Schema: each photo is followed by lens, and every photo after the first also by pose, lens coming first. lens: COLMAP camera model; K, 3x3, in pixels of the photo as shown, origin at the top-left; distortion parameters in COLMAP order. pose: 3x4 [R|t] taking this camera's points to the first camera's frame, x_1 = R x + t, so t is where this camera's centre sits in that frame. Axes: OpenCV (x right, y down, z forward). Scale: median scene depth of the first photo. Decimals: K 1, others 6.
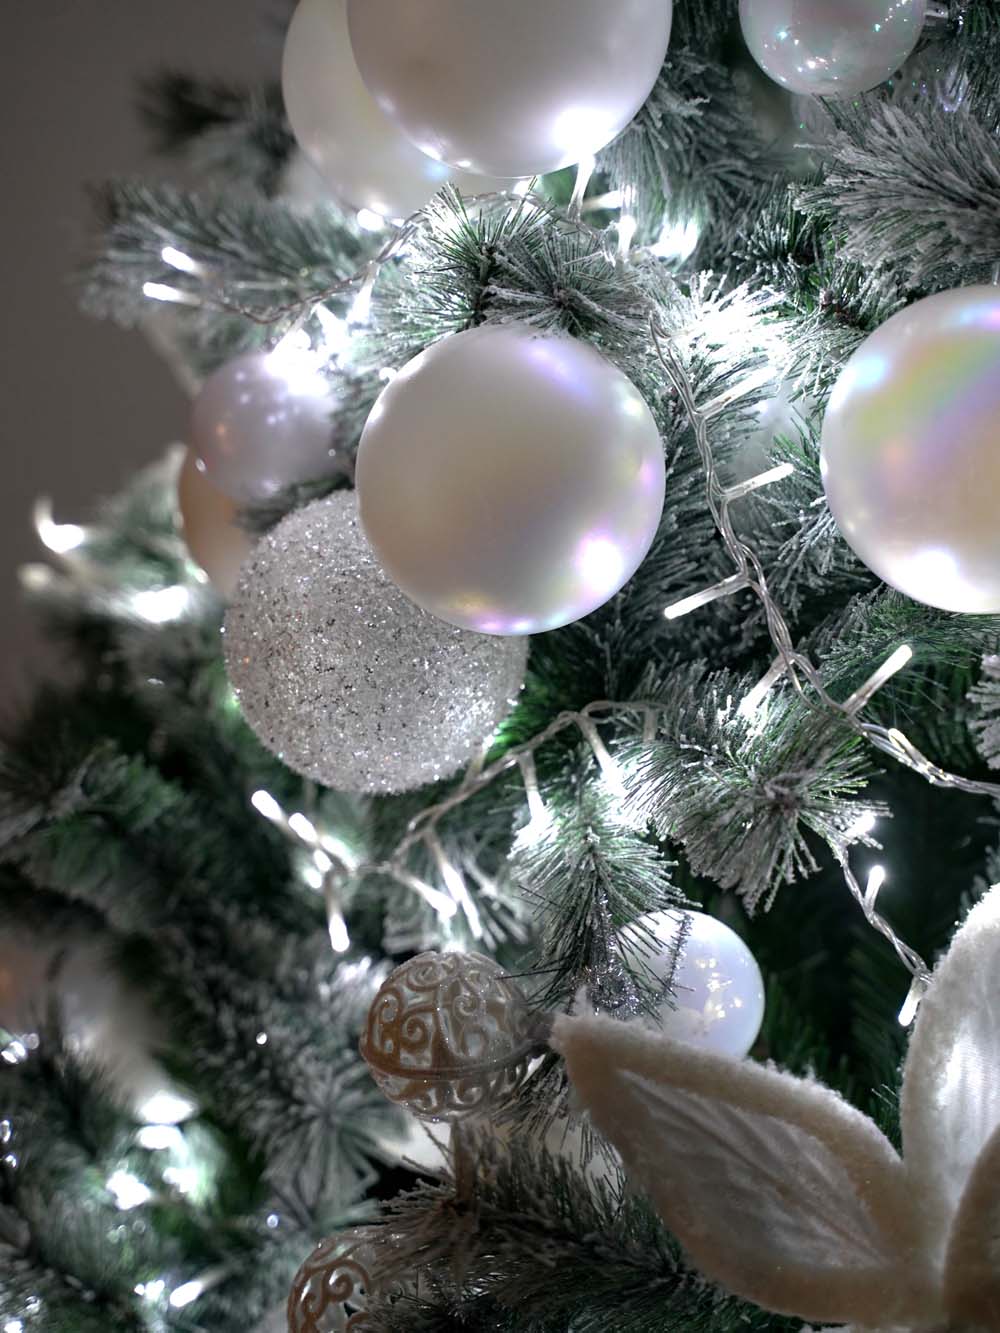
lens RADIAL K [[3040.1, 0, 500.3], [0, 3040.1, 573.6], [0, 0, 1]] dist [0.259666, -0.264799]
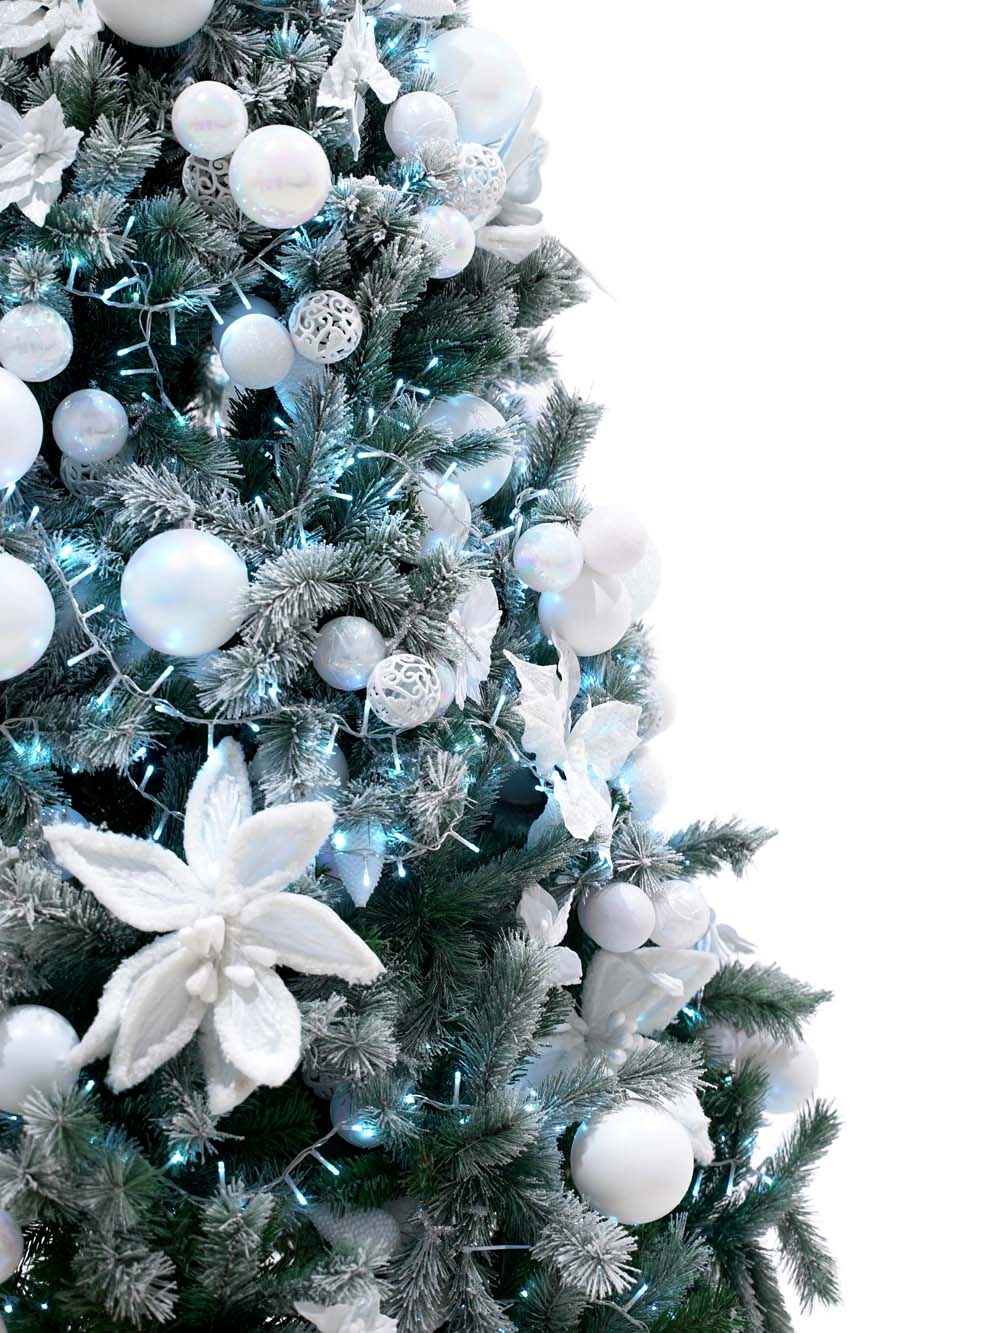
lens RADIAL K [[3040.1, 0, 500.3], [0, 3040.1, 573.6], [0, 0, 1]] dist [0.259666, -0.264799]
pose [[0.880514, -0.041227, 0.472224, -0.786835], [0.102951, 0.989064, -0.105614, 0.233826], [-0.462705, 0.141610, 0.875129, -1.299044]]
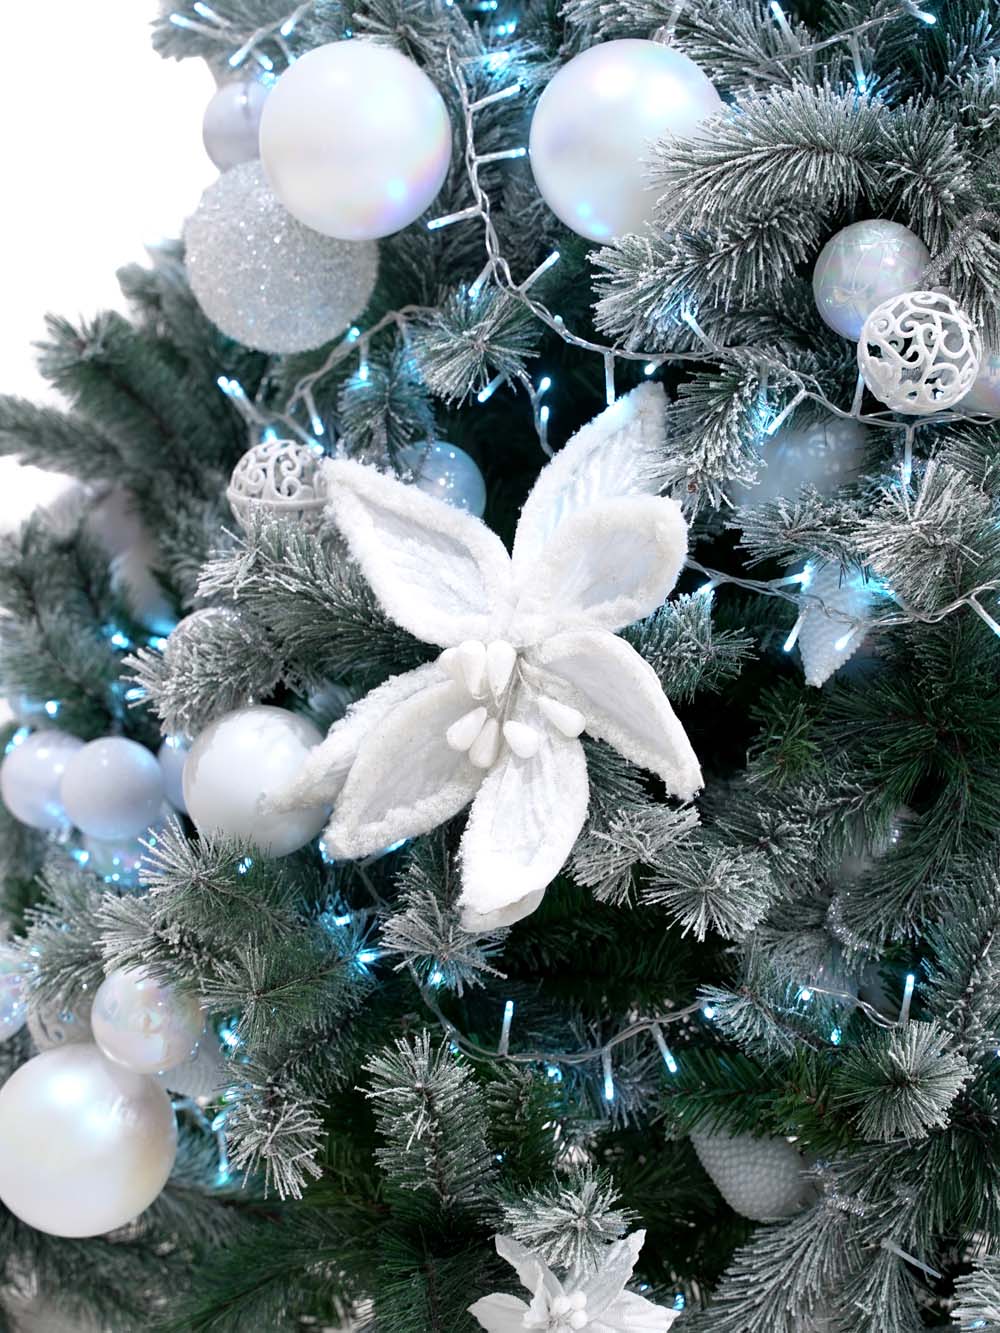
lens RADIAL K [[2948.7, 0, 502.1], [0, 2948.7, 703.3], [0, 0, 1]] dist [0.318375, 0.042270]
pose [[0.986999, 0.122035, -0.104597, 0.287504], [-0.118977, 0.992279, 0.035023, 0.202462], [0.108063, -0.022123, 0.993898, -0.562422]]
